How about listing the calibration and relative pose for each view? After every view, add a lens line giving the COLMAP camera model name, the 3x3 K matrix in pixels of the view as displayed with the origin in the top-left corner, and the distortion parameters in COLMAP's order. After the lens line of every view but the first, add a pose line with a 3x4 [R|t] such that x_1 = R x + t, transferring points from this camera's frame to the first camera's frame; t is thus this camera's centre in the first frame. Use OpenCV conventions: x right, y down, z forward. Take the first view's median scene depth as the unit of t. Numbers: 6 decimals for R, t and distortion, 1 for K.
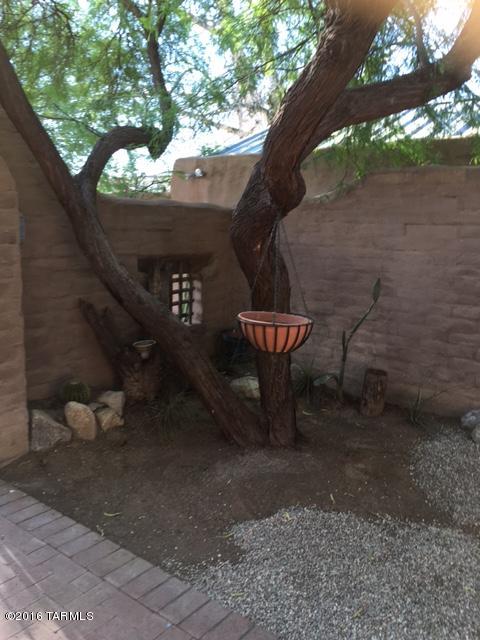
lens RADIAL K [[545.3, 0, 240.0], [0, 545.3, 320.0], [0, 0, 1]] dist [0.084160, -0.121193]
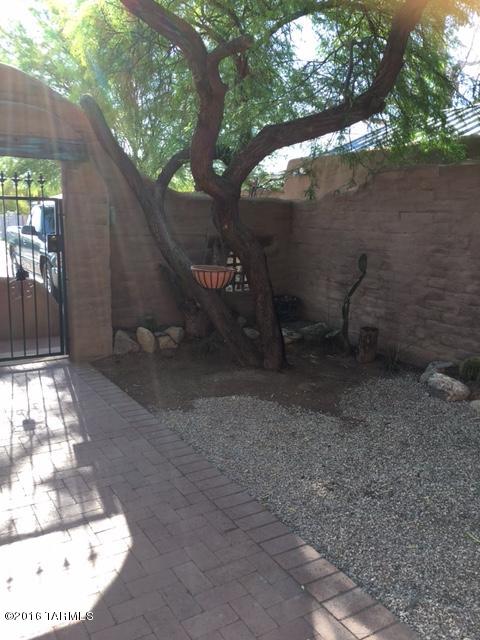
lens RADIAL K [[545.3, 0, 240.0], [0, 545.3, 320.0], [0, 0, 1]] dist [0.084160, -0.121193]
pose [[0.935689, 0.061542, -0.347416, 0.434381], [-0.057219, 0.998104, 0.022699, 0.066723], [0.348154, -0.001360, 0.937436, -0.316585]]
